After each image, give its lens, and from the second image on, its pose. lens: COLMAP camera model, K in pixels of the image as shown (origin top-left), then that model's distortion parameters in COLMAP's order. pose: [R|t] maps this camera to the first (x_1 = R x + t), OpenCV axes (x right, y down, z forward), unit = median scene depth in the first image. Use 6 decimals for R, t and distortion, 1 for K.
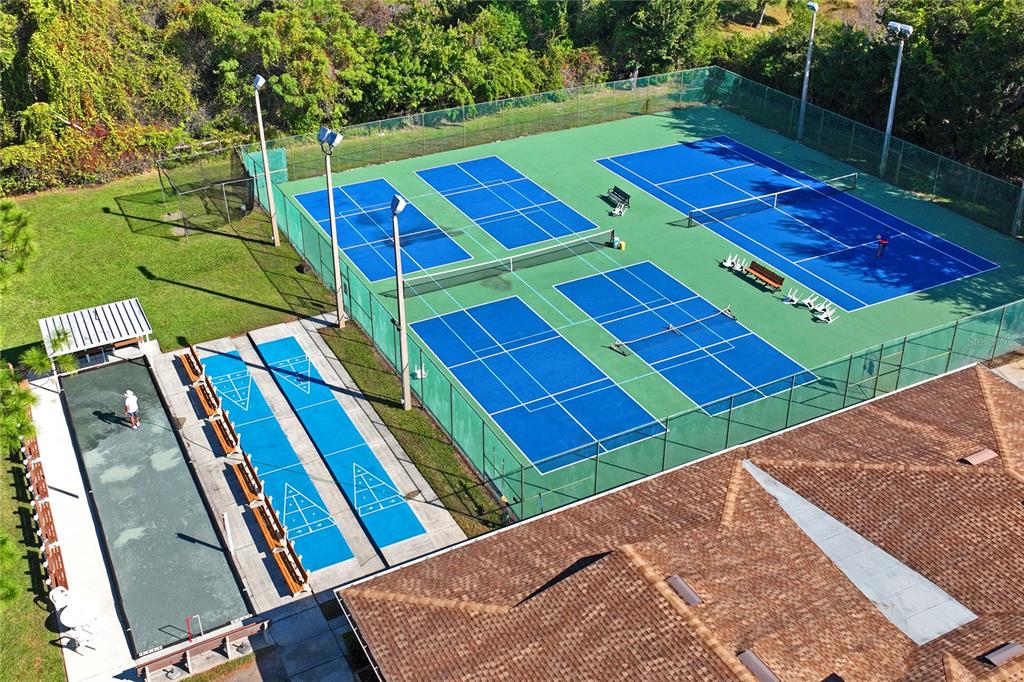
lens RADIAL K [[1033.6, 0, 512.0], [0, 1033.6, 341.0], [0, 0, 1]] dist [0.015157, 0.002149]
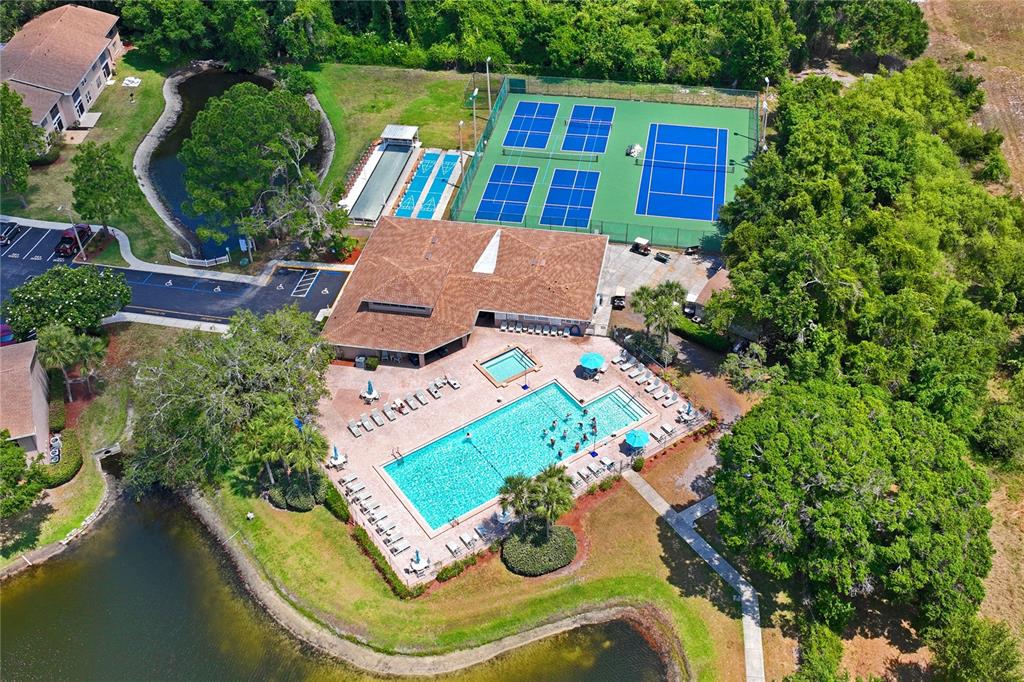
lens RADIAL K [[1033.6, 0, 512.0], [0, 1033.6, 341.0], [0, 0, 1]] dist [0.015157, 0.002149]
pose [[0.781885, 0.393411, -0.483615, 1.378066], [-0.302024, 0.917666, 0.258205, -0.294472], [0.545378, -0.055823, 0.836329, -1.245514]]
